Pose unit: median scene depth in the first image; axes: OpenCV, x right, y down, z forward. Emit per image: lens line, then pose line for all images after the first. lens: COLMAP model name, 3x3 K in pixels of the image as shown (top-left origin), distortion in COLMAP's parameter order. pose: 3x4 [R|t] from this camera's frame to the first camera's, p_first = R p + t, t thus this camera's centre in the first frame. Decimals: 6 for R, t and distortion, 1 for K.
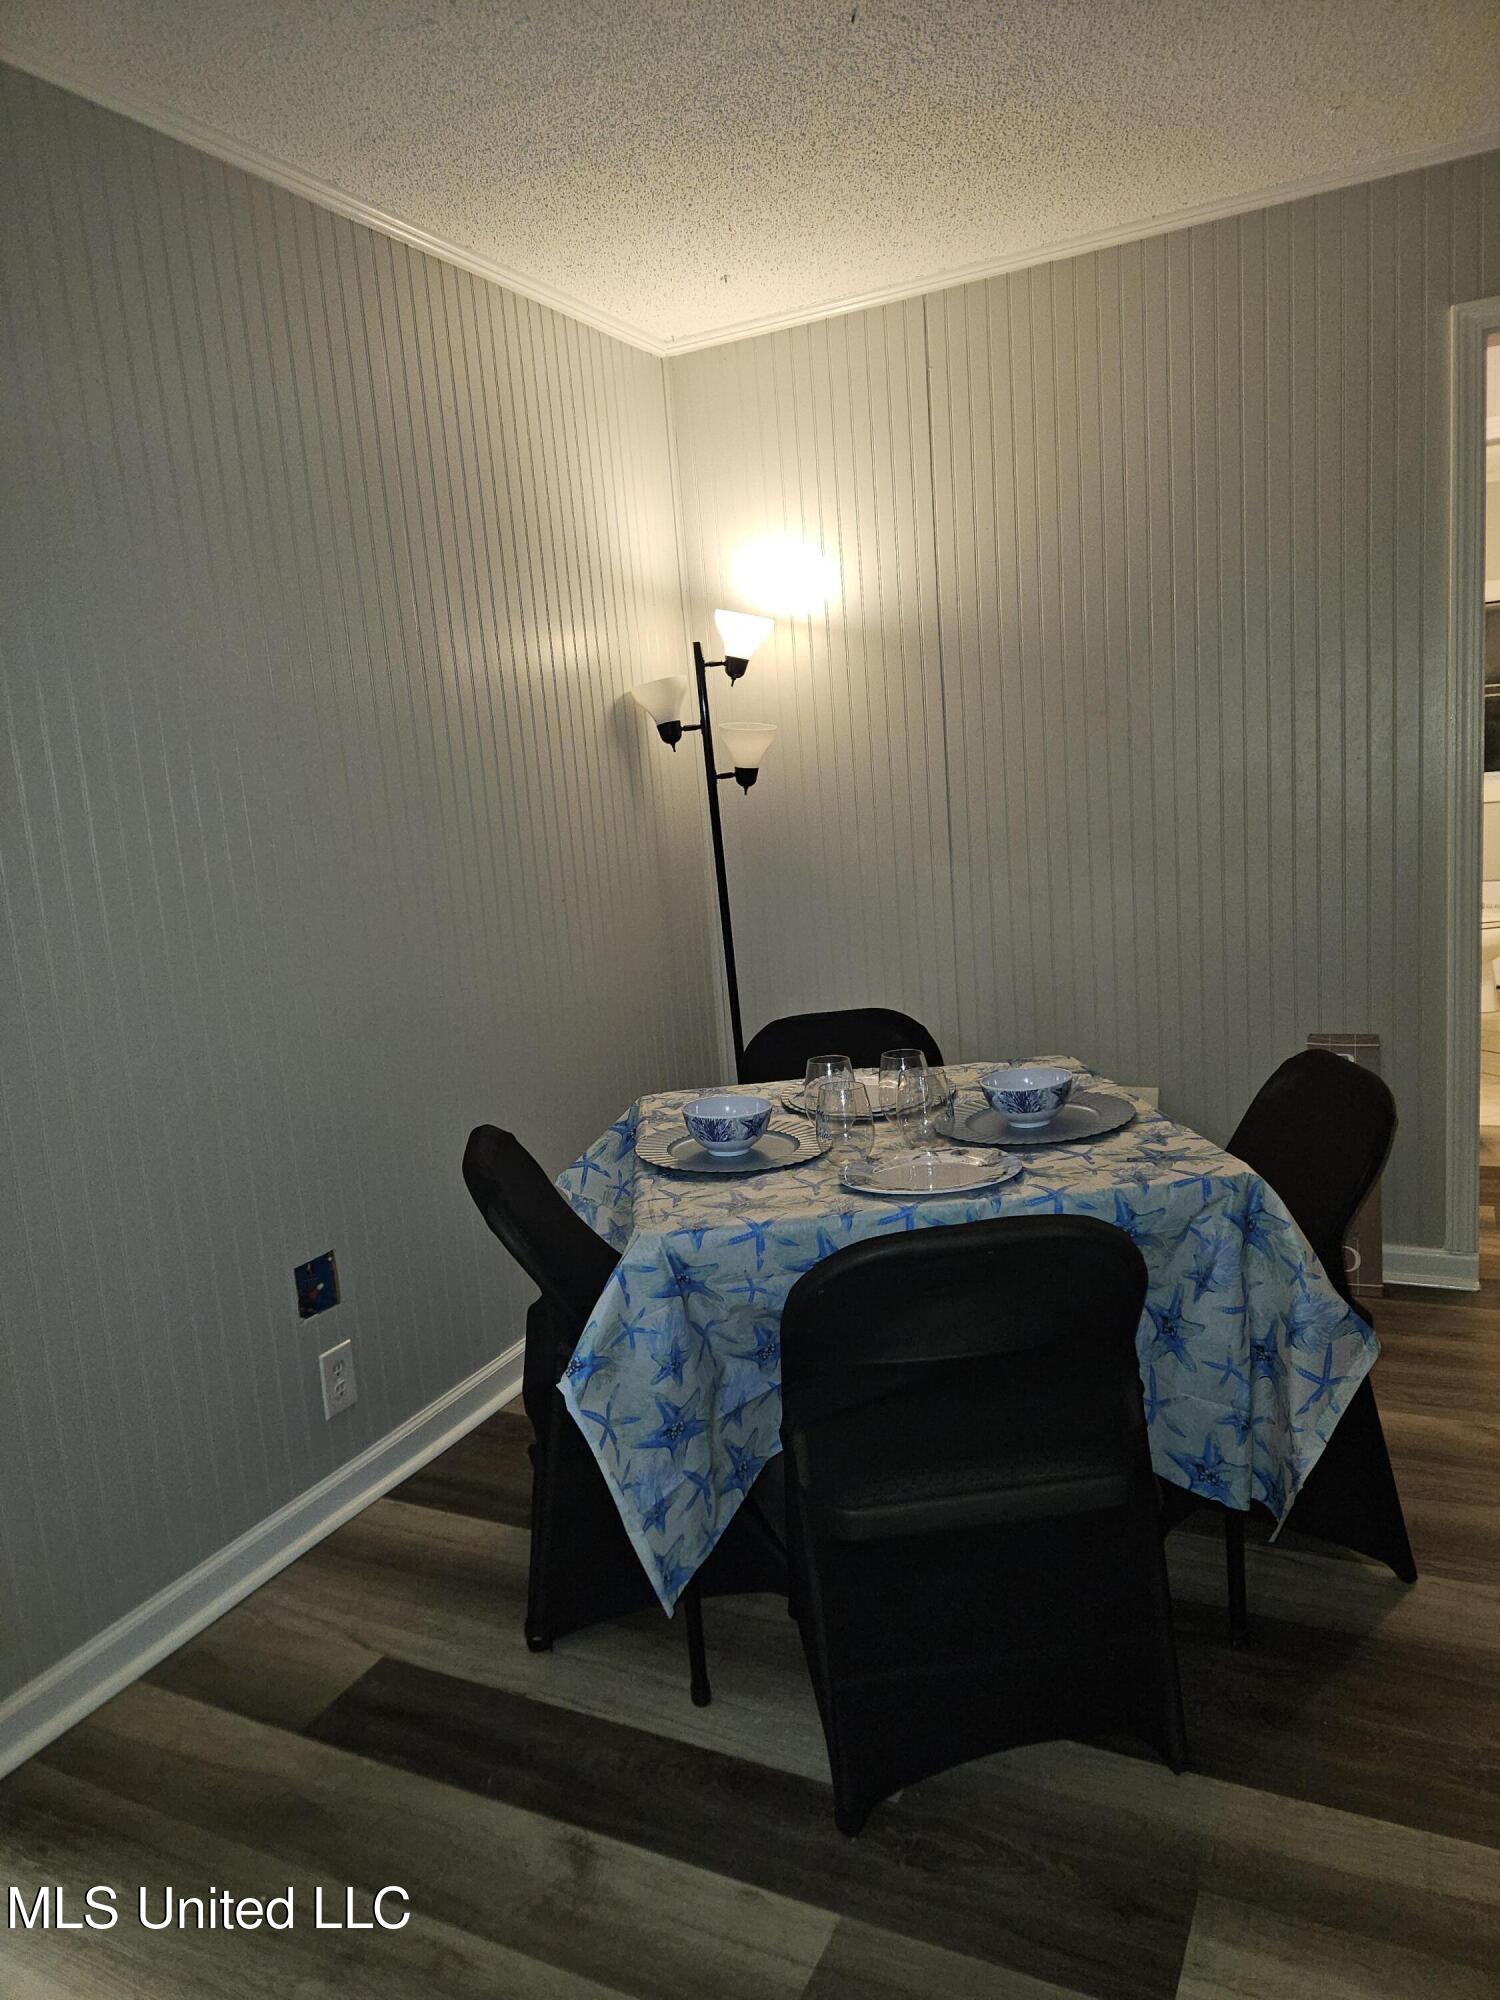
lens RADIAL K [[1335.4, 0, 750.0], [0, 1335.4, 1000.0], [0, 0, 1]] dist [0.092454, -0.082810]
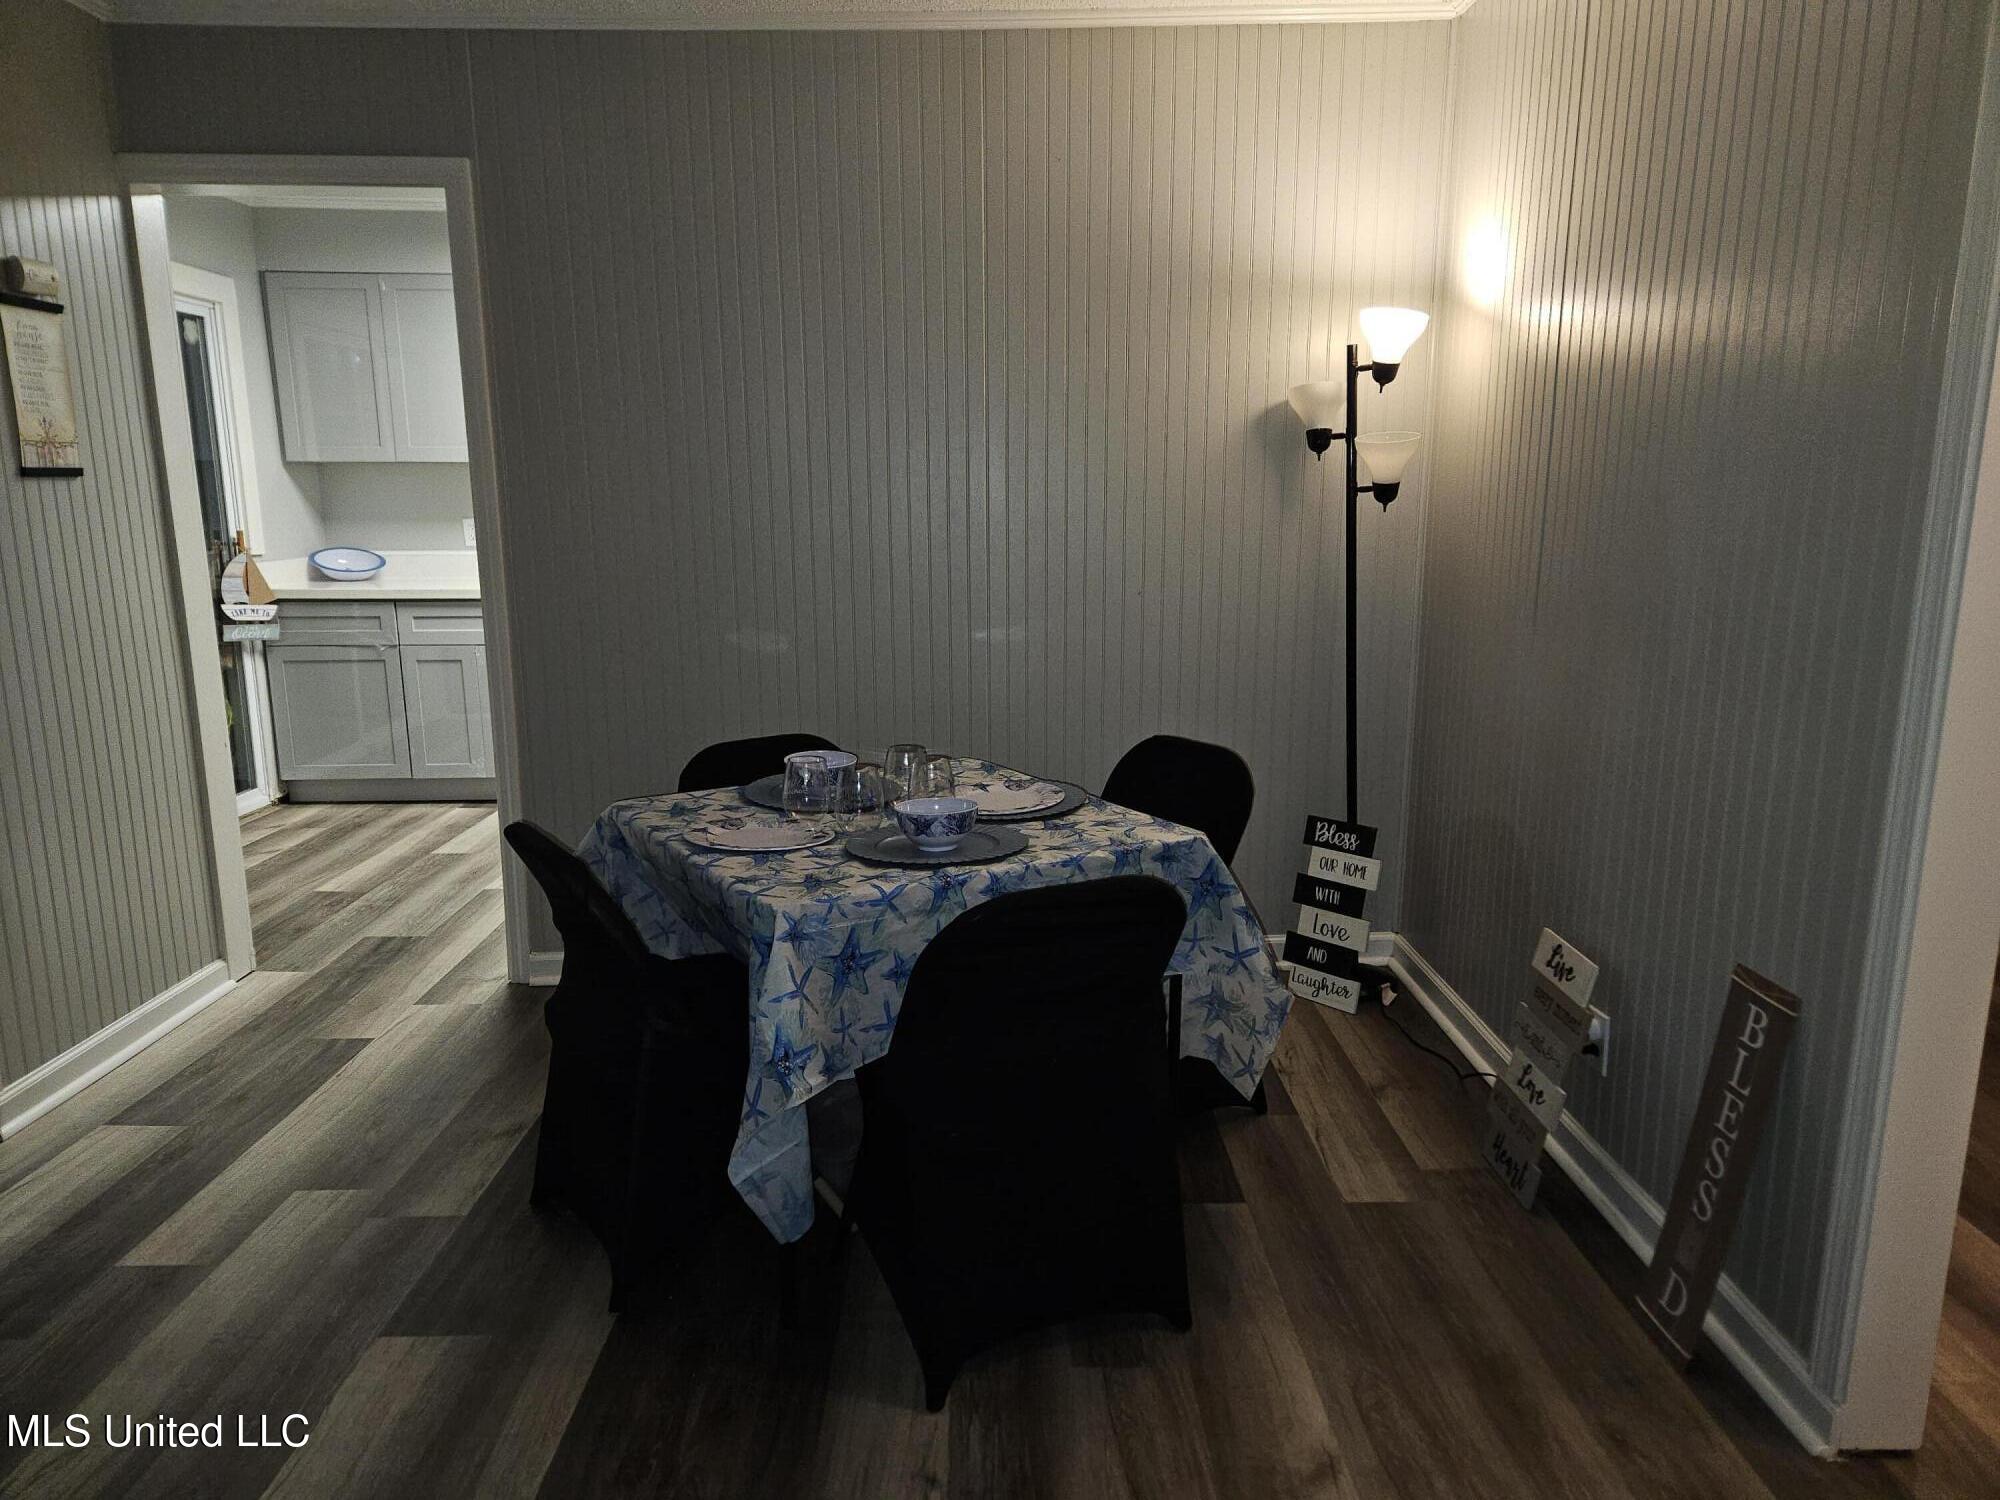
lens RADIAL K [[1335.4, 0, 1006.1], [0, 1335.4, 761.6], [0, 0, 1]] dist [0.092454, -0.082810]
pose [[0.464981, 0.256268, -0.847419, 0.725067], [-0.179270, 0.964614, 0.193343, -0.123304], [0.866980, 0.062016, 0.494469, 0.333942]]
